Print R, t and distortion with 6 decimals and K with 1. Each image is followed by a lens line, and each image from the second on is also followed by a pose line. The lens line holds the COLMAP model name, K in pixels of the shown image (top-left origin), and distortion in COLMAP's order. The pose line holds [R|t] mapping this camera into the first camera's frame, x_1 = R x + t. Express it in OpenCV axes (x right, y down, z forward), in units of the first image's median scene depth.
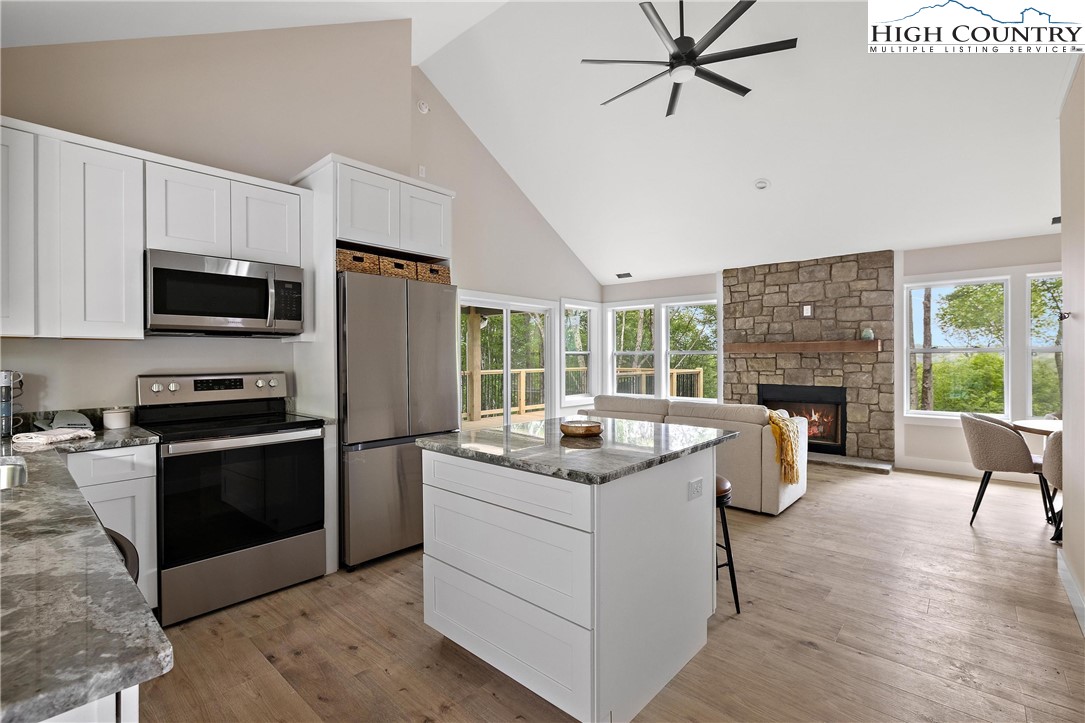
lens RADIAL K [[490.2, 0, 544.4], [0, 490.2, 358.6], [0, 0, 1]] dist [-0.003705, 0.000580]
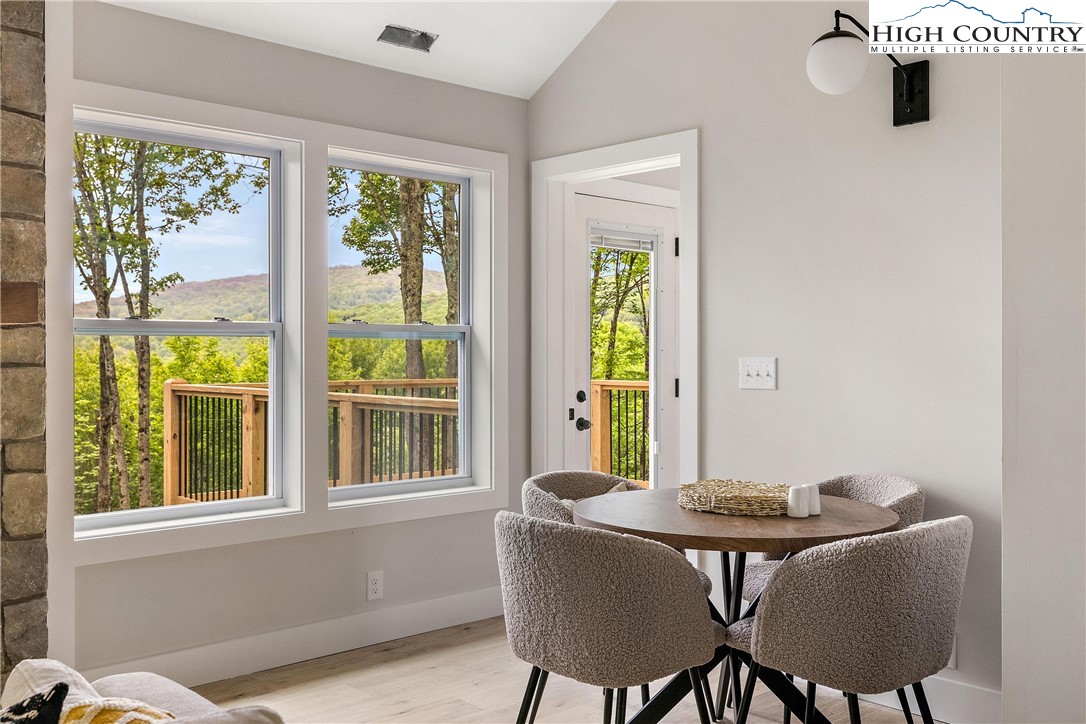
lens RADIAL K [[1024.8, 0, 543.7], [0, 1024.8, 358.3], [0, 0, 1]] dist [-0.004223, -0.001628]
pose [[0.096839, -0.002768, 0.995296, 0.130472], [0.003019, 0.999992, 0.002487, 0.003375], [-0.995295, 0.002764, 0.096846, 0.624378]]
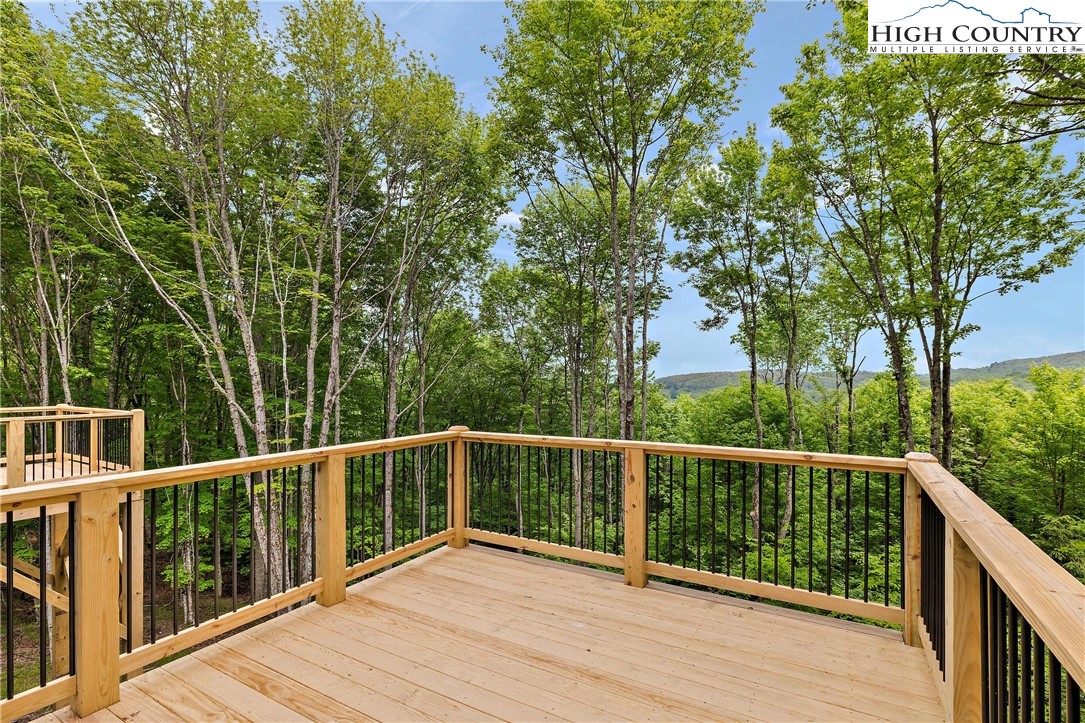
lens RADIAL K [[497.4, 0, 542.1], [0, 497.4, 380.4], [0, 0, 1]] dist [0.000621, 0.000217]
pose [[0.978872, 0.003818, 0.204438, 1.391511], [-0.002972, 0.999986, -0.004444, -0.033657], [-0.204452, 0.003743, 0.978869, 0.491721]]
